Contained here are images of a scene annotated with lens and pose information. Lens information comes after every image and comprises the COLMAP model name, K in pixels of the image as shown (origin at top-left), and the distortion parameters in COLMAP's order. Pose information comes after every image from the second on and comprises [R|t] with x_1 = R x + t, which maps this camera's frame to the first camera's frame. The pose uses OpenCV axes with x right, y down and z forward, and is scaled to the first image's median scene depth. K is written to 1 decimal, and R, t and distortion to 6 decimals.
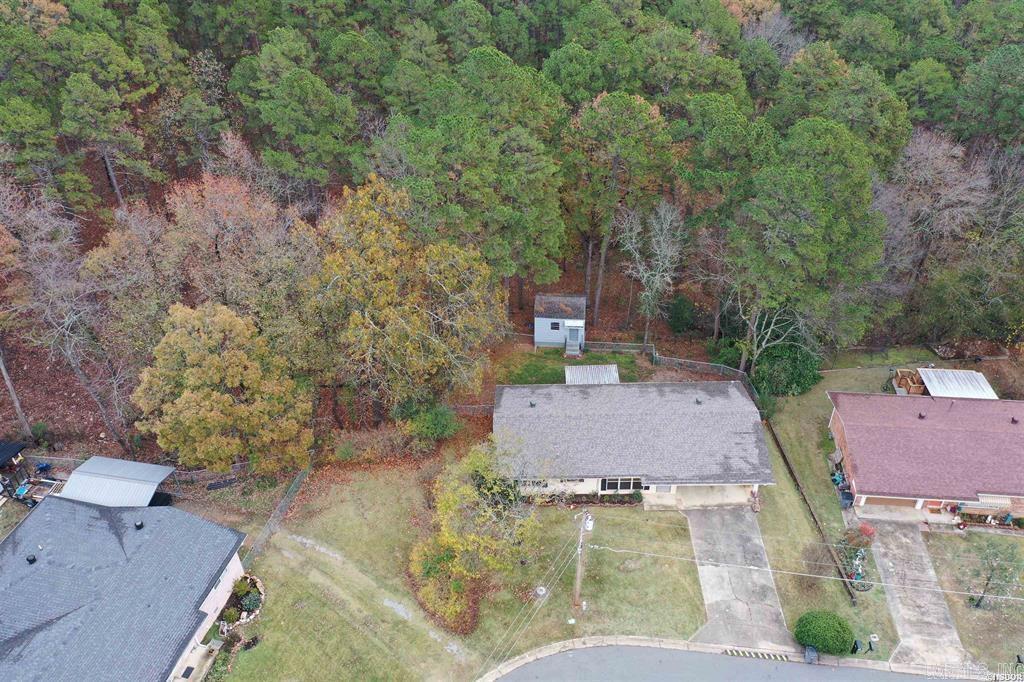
lens RADIAL K [[808.2, 0, 512.5], [0, 808.2, 342.4], [0, 0, 1]] dist [-0.004929, -0.007256]
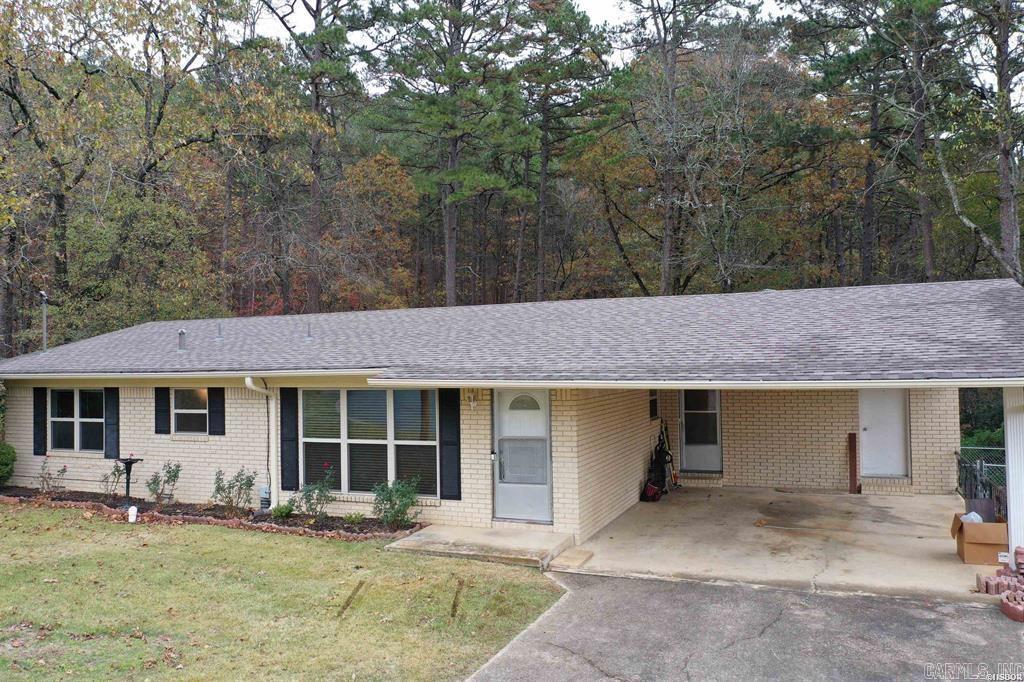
lens RADIAL K [[808.2, 0, 509.1], [0, 808.2, 339.1], [0, 0, 1]] dist [-0.004929, -0.007256]
pose [[0.926151, 0.000503, -0.377153, 0.271573], [-0.231957, 0.789270, -0.568549, 0.277409], [0.297390, 0.614046, 0.731100, 0.839637]]
